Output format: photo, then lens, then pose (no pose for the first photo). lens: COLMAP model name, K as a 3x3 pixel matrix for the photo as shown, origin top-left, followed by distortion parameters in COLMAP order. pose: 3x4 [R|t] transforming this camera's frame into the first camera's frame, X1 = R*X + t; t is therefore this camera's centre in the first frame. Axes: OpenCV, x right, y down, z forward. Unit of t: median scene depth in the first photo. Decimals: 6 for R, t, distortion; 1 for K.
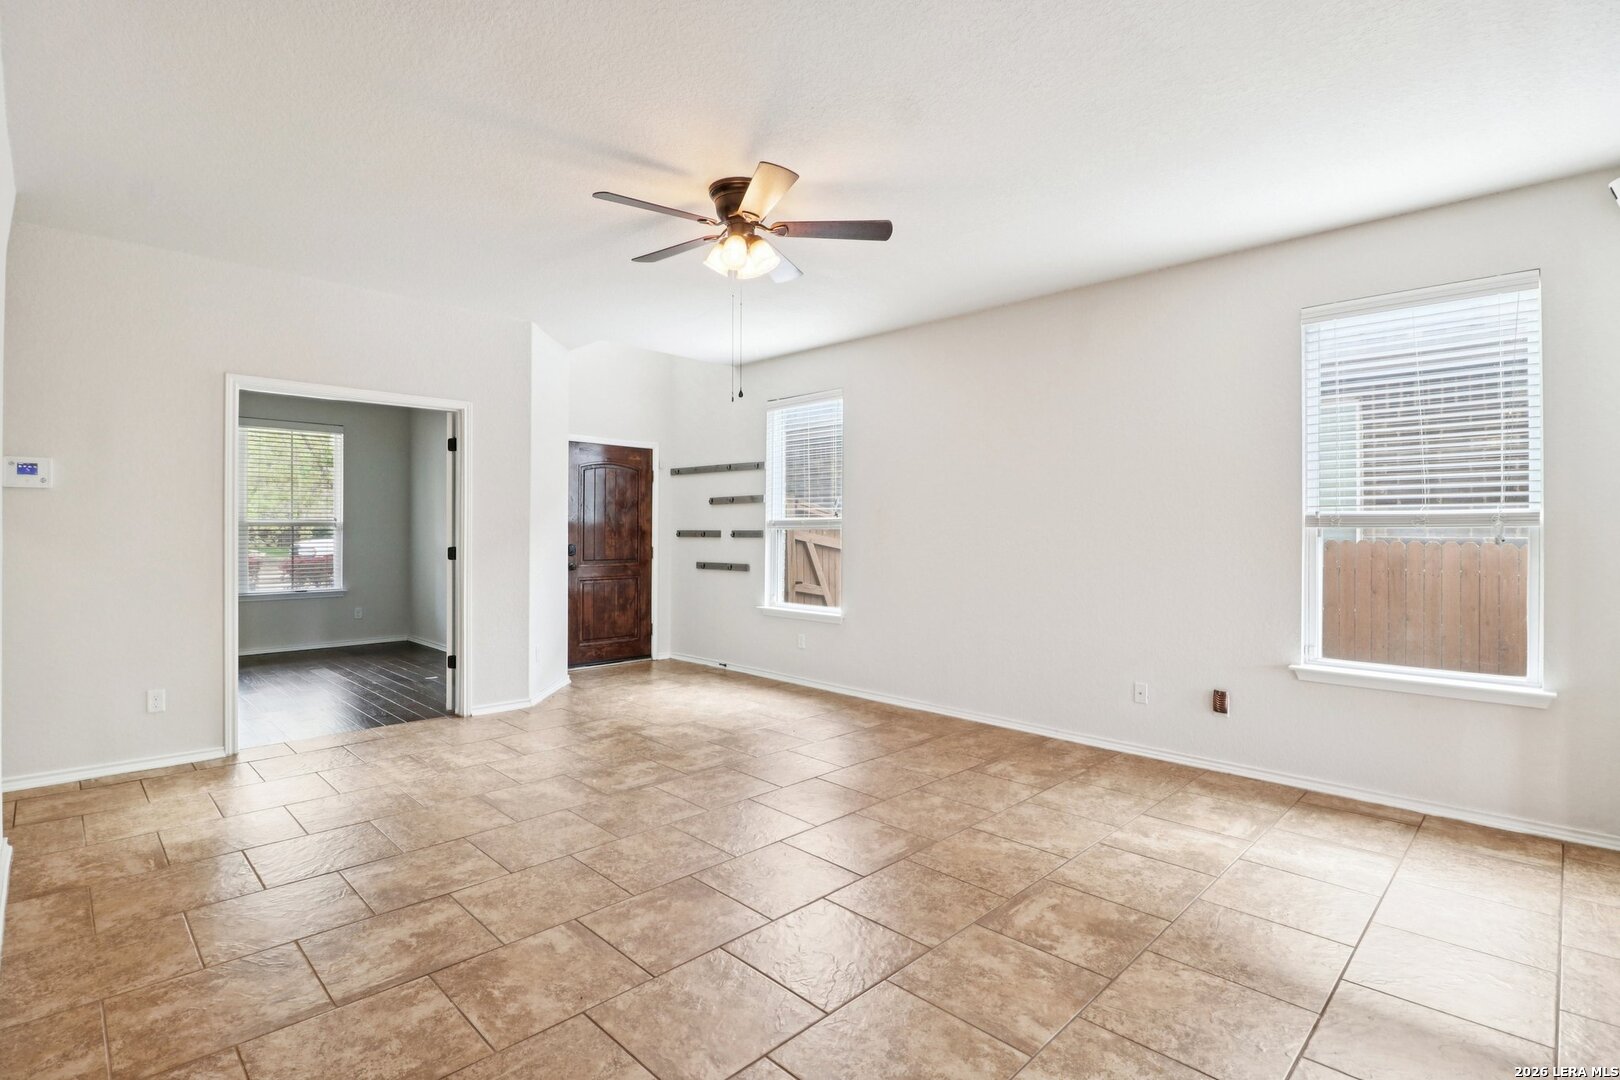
lens RADIAL K [[773.6, 0, 798.6], [0, 773.6, 532.7], [0, 0, 1]] dist [-0.006693, -0.002743]
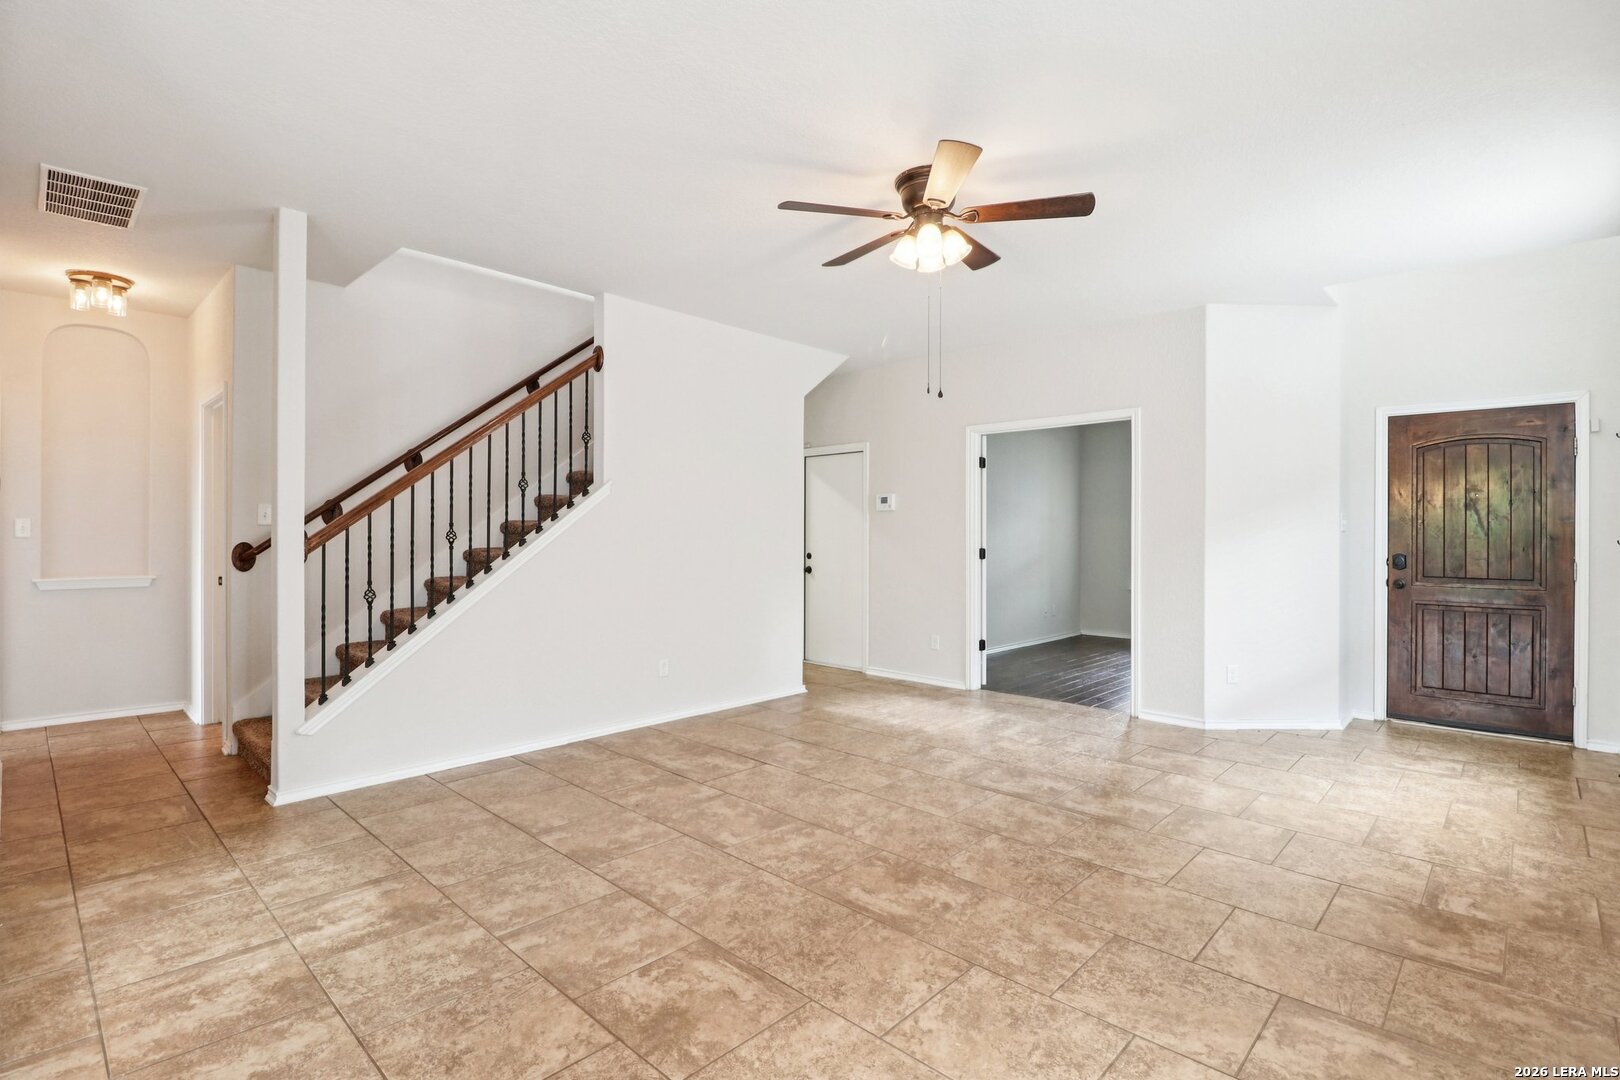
lens RADIAL K [[773.6, 0, 798.0], [0, 773.6, 537.5], [0, 0, 1]] dist [-0.006693, -0.002743]
pose [[0.017575, 0.000763, -0.999845, 0.955043], [-0.006523, 0.999979, 0.000649, 0.005561], [0.999824, 0.006511, 0.017579, 0.881804]]
